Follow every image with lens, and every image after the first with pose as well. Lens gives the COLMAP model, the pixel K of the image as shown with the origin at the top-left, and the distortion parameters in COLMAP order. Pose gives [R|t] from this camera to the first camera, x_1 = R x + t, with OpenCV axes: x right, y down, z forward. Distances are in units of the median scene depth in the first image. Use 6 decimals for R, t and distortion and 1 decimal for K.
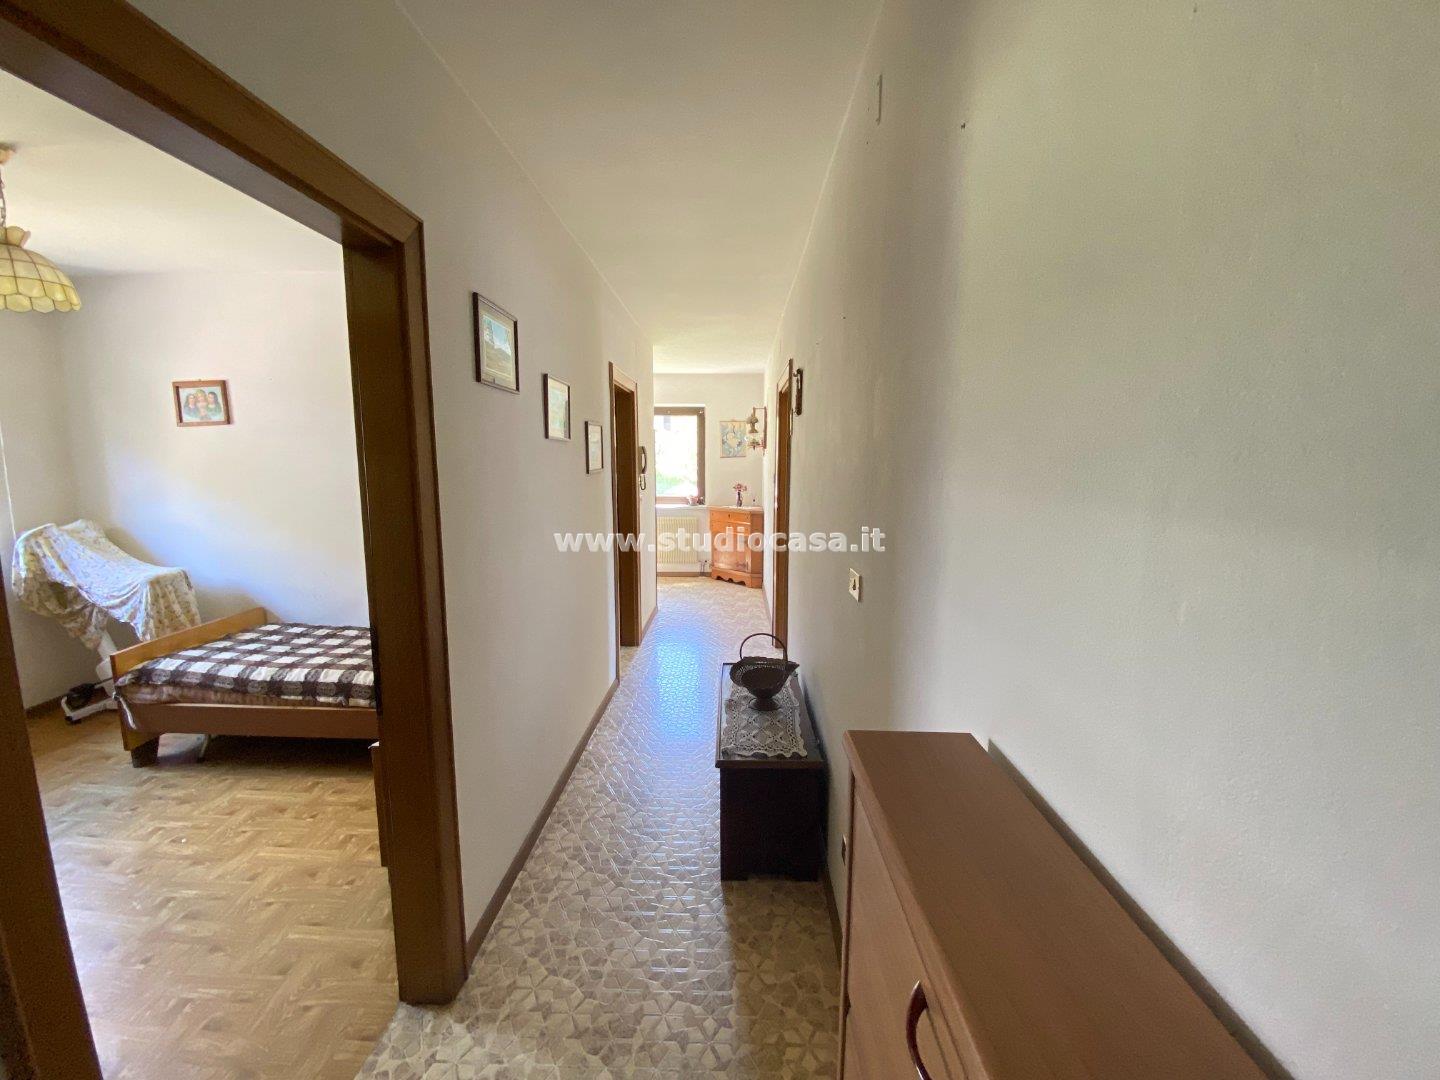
lens RADIAL K [[588.3, 0, 715.3], [0, 588.3, 543.9], [0, 0, 1]] dist [0.019766, -0.019530]
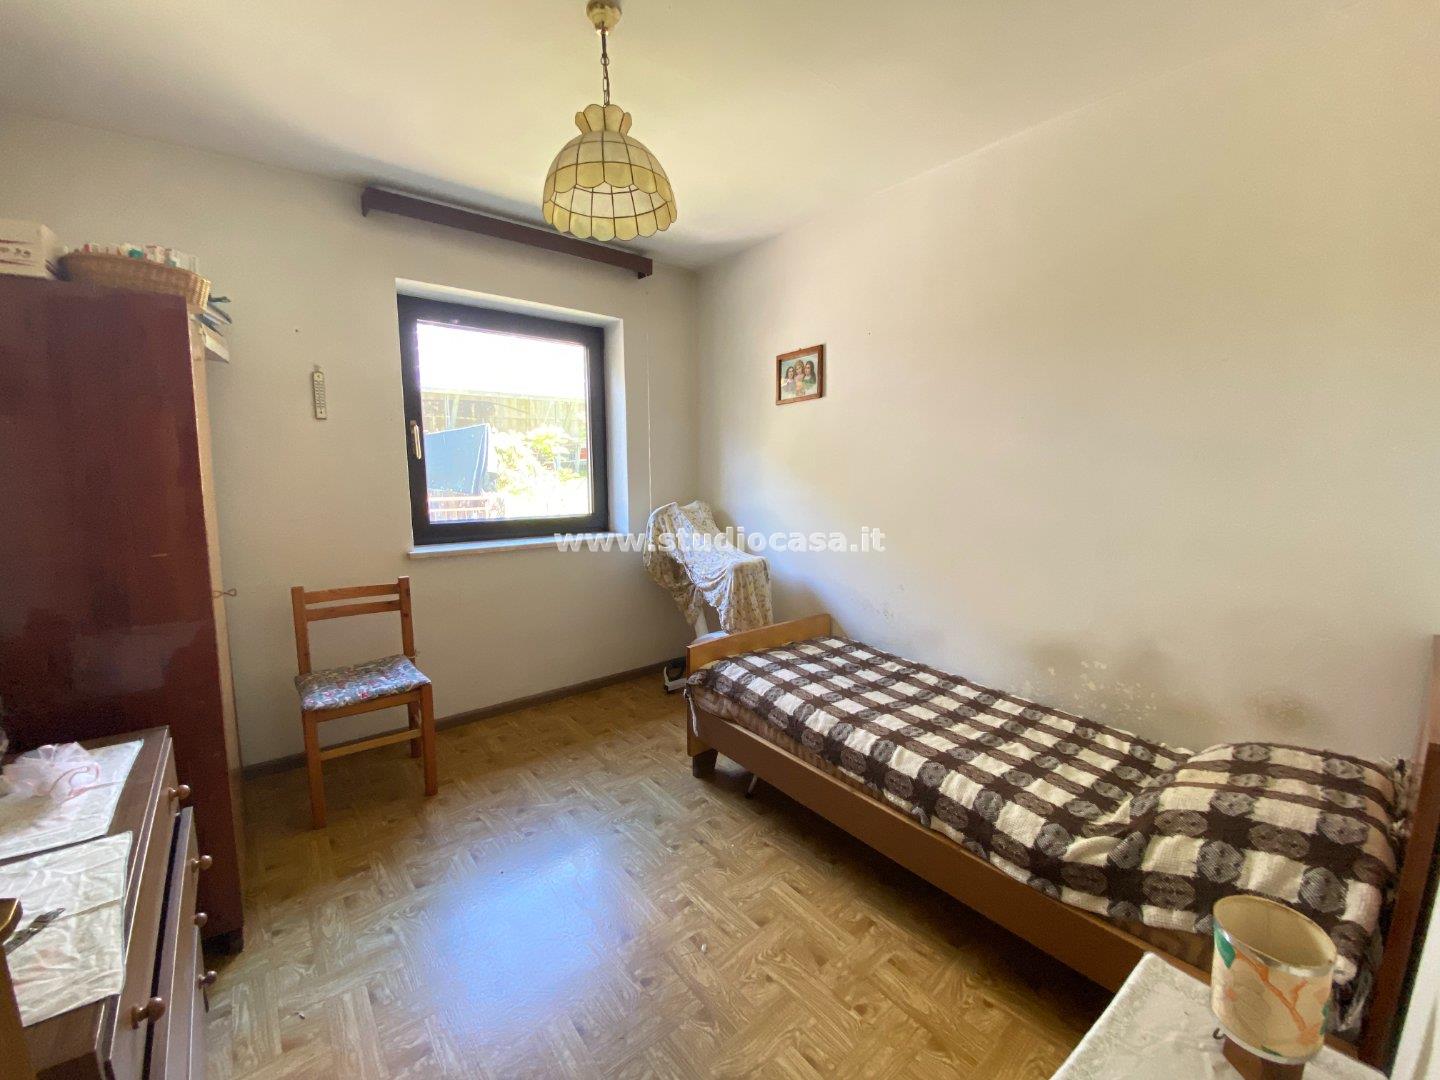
lens RADIAL K [[588.3, 0, 715.3], [0, 588.3, 543.9], [0, 0, 1]] dist [0.019766, -0.019530]
pose [[0.654655, 0.094198, -0.750035, -0.317616], [-0.101477, 0.994176, 0.036287, -0.006837], [0.749085, 0.052357, 0.660402, 0.401567]]
